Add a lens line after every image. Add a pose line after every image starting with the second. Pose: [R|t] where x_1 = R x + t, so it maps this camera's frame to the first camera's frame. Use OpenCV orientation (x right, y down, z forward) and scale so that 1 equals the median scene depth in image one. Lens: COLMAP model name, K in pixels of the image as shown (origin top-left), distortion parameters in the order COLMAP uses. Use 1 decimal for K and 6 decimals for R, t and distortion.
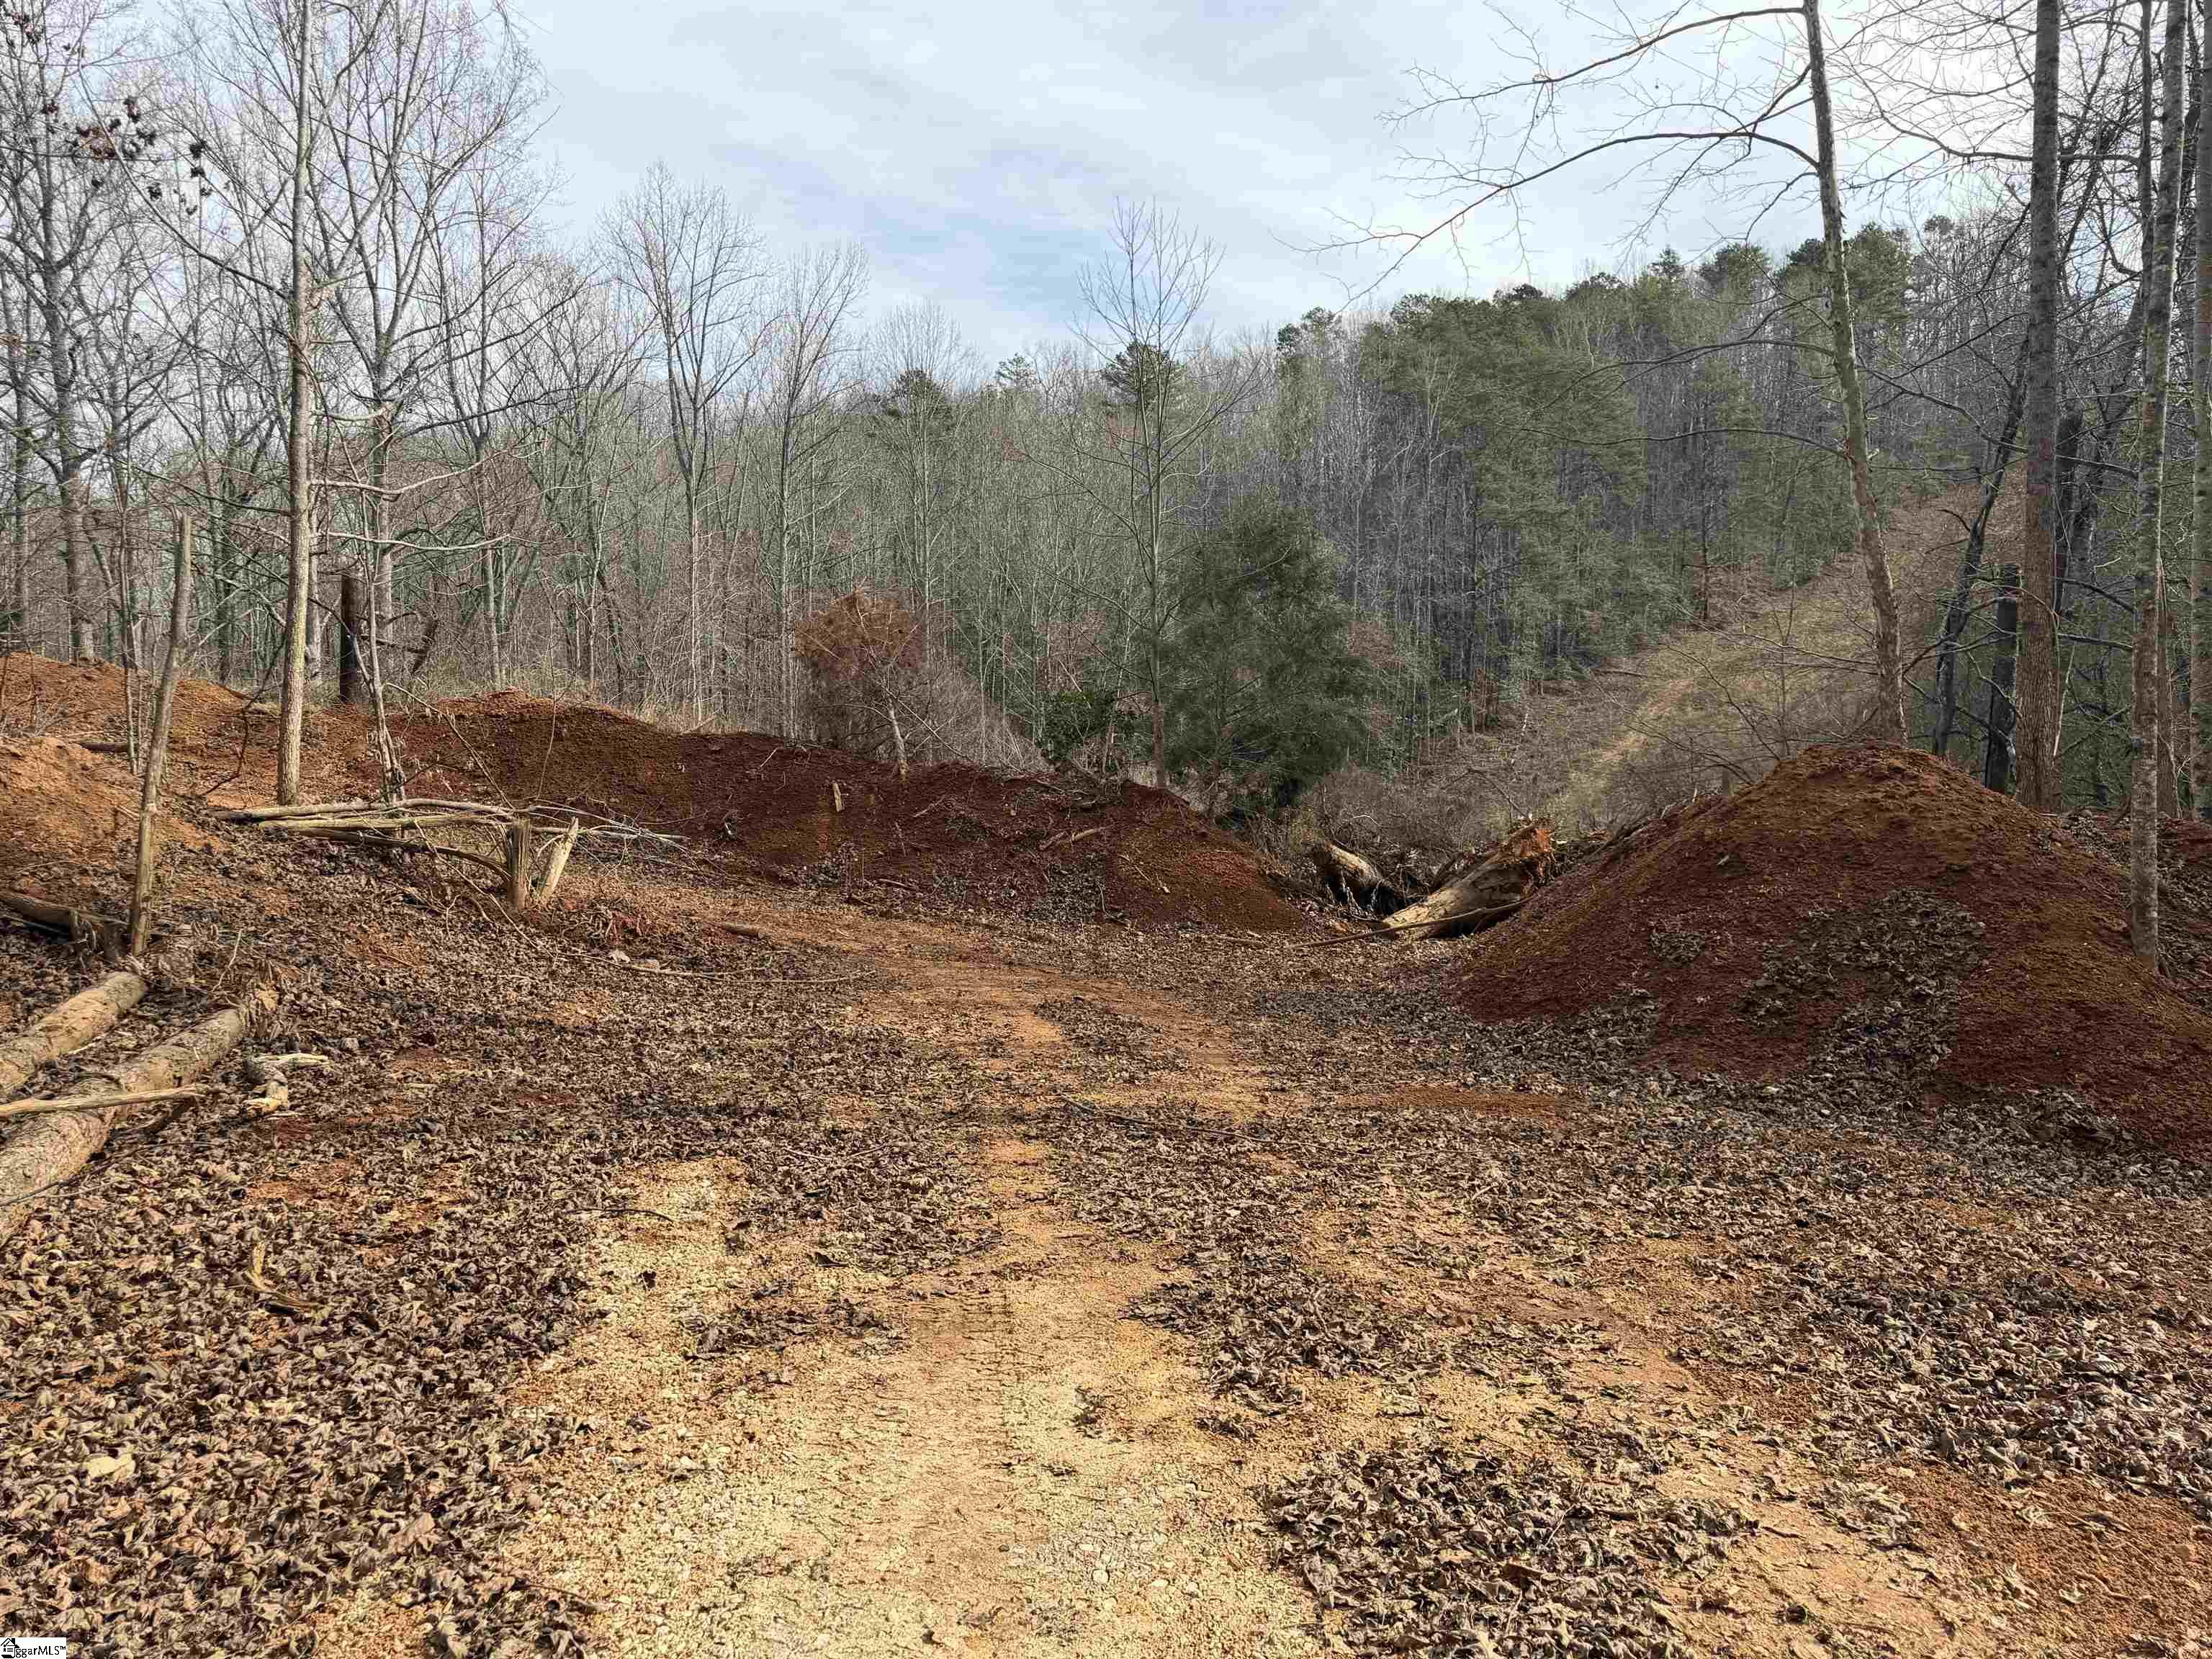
lens RADIAL K [[1536.2, 0, 1106.0], [0, 1536.2, 829.5], [0, 0, 1]] dist [0.044463, -0.043959]
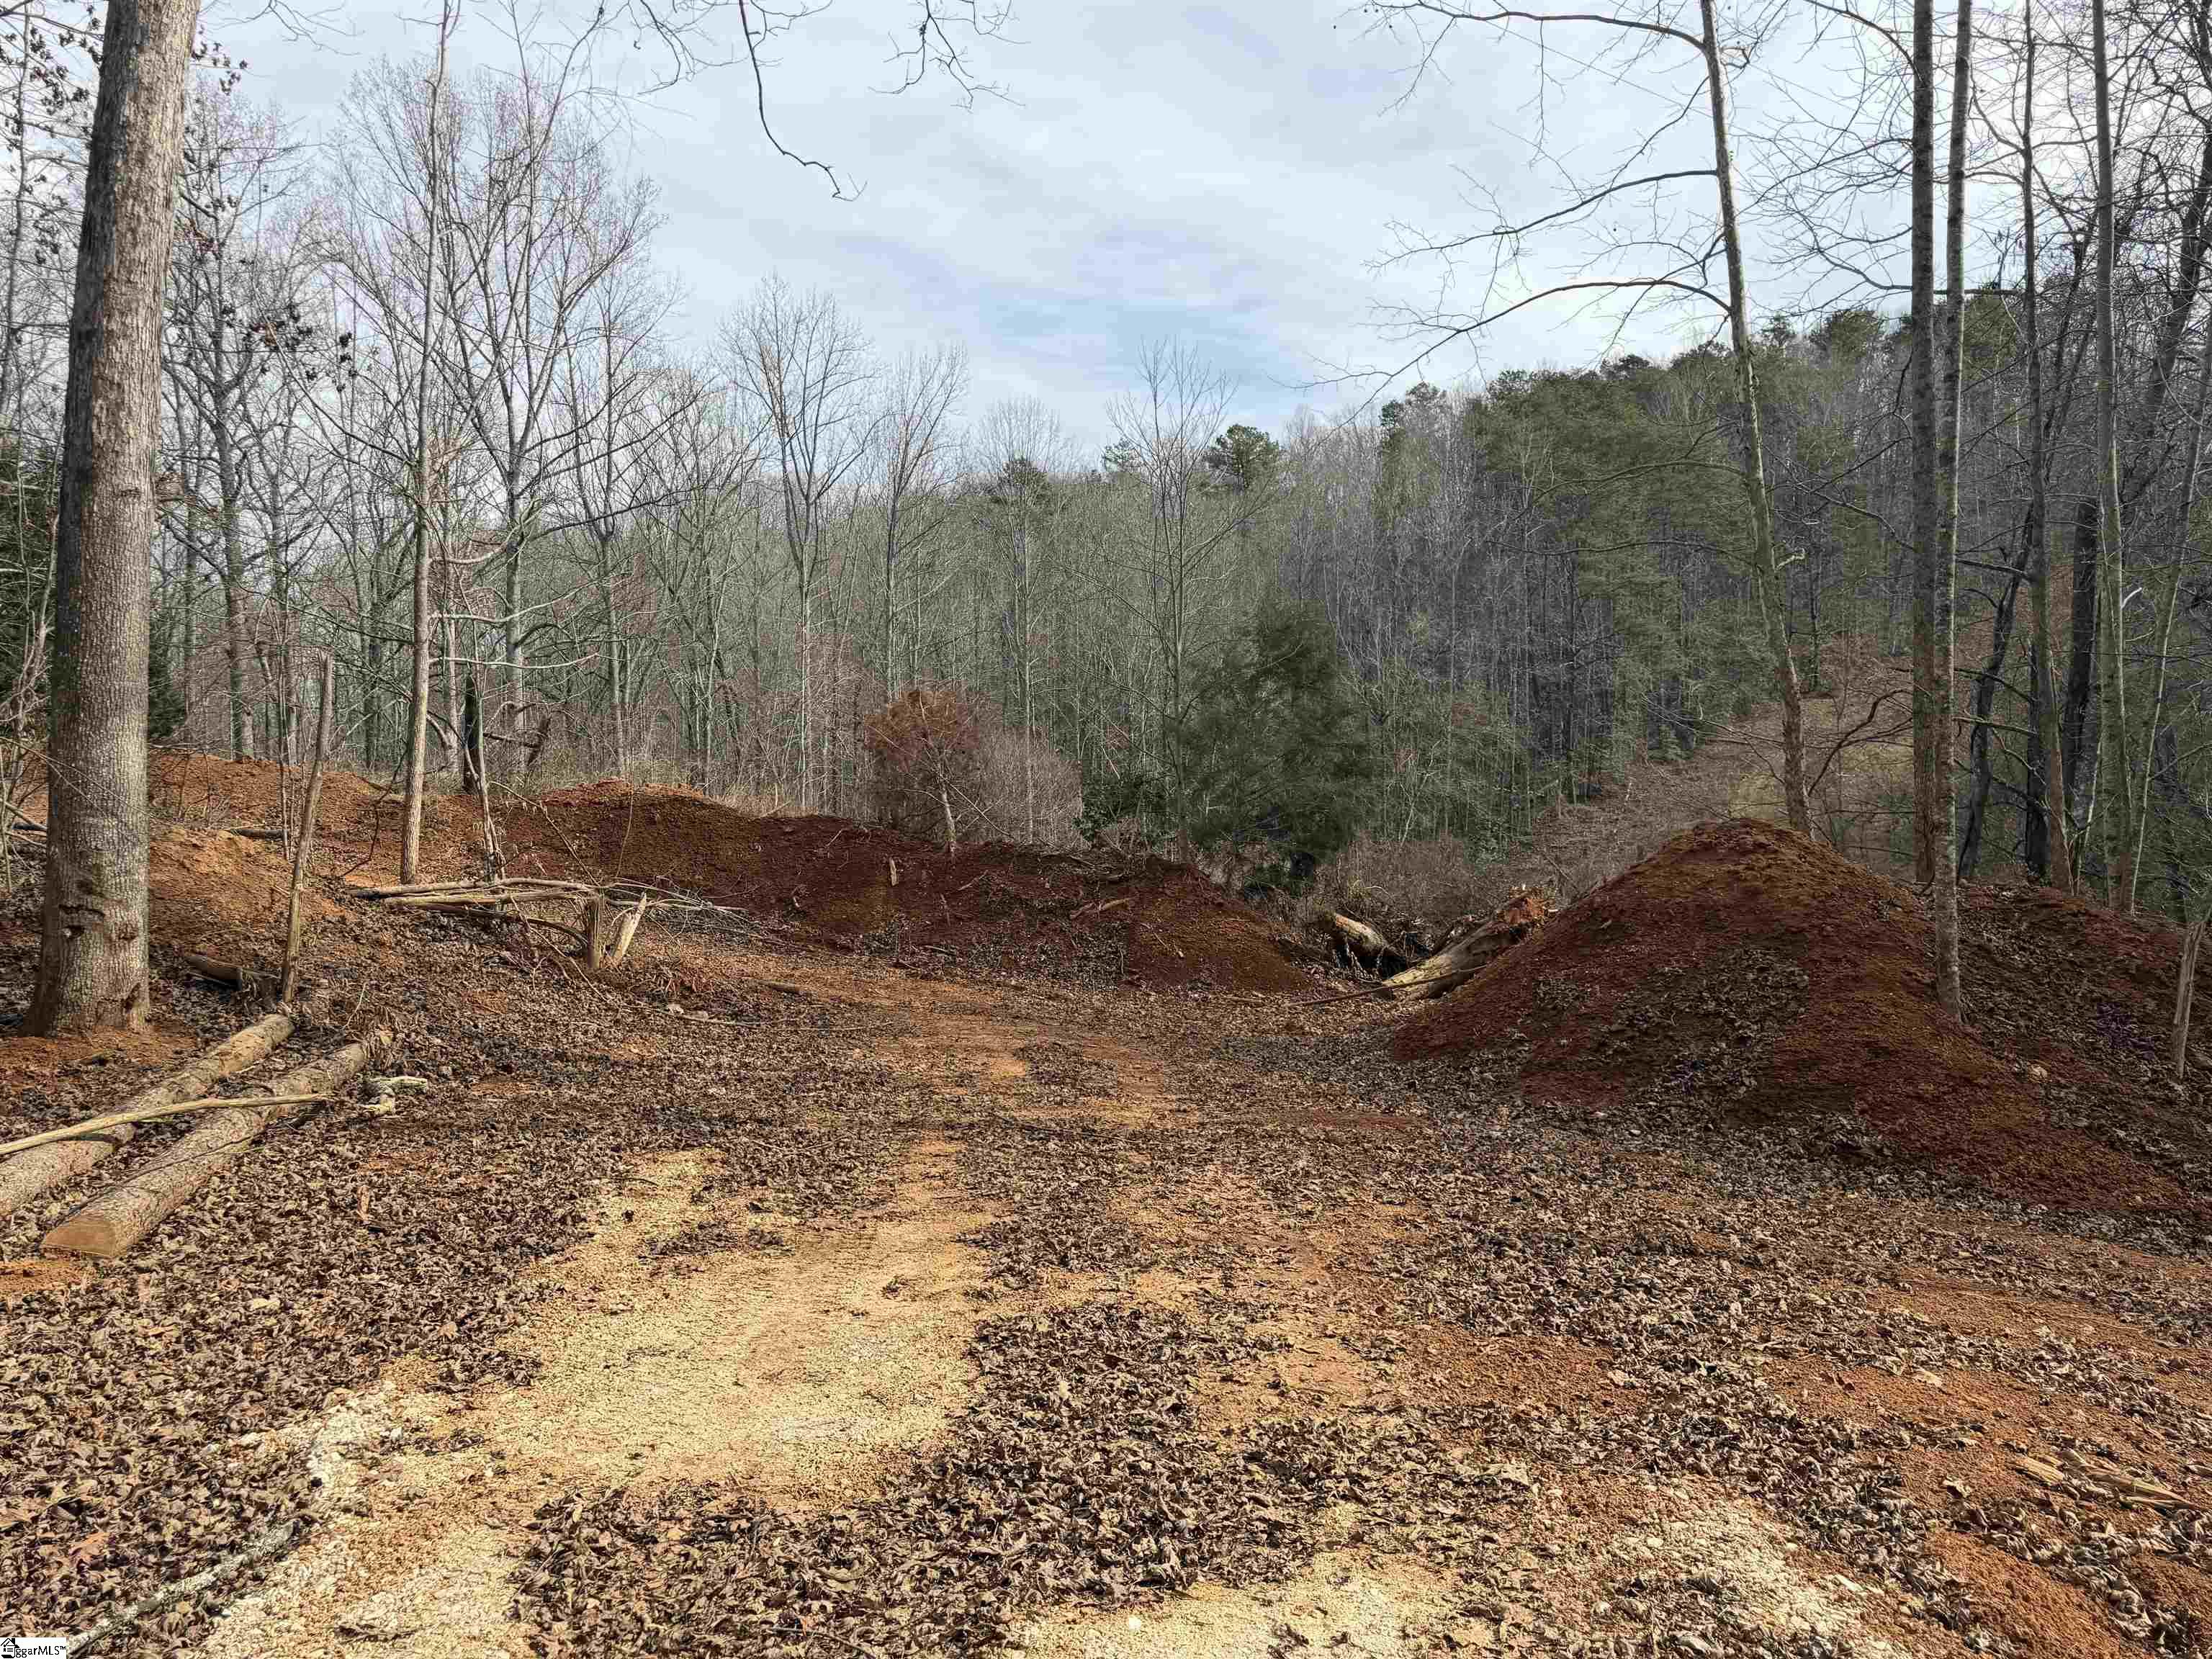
lens RADIAL K [[1538.2, 0, 1123.8], [0, 1538.2, 845.6], [0, 0, 1]] dist [0.075355, -0.104093]
pose [[0.997762, -0.007640, -0.066428, 0.079363], [0.005207, 0.999312, -0.036722, 0.001249], [0.066662, 0.036294, 0.997115, -0.126184]]
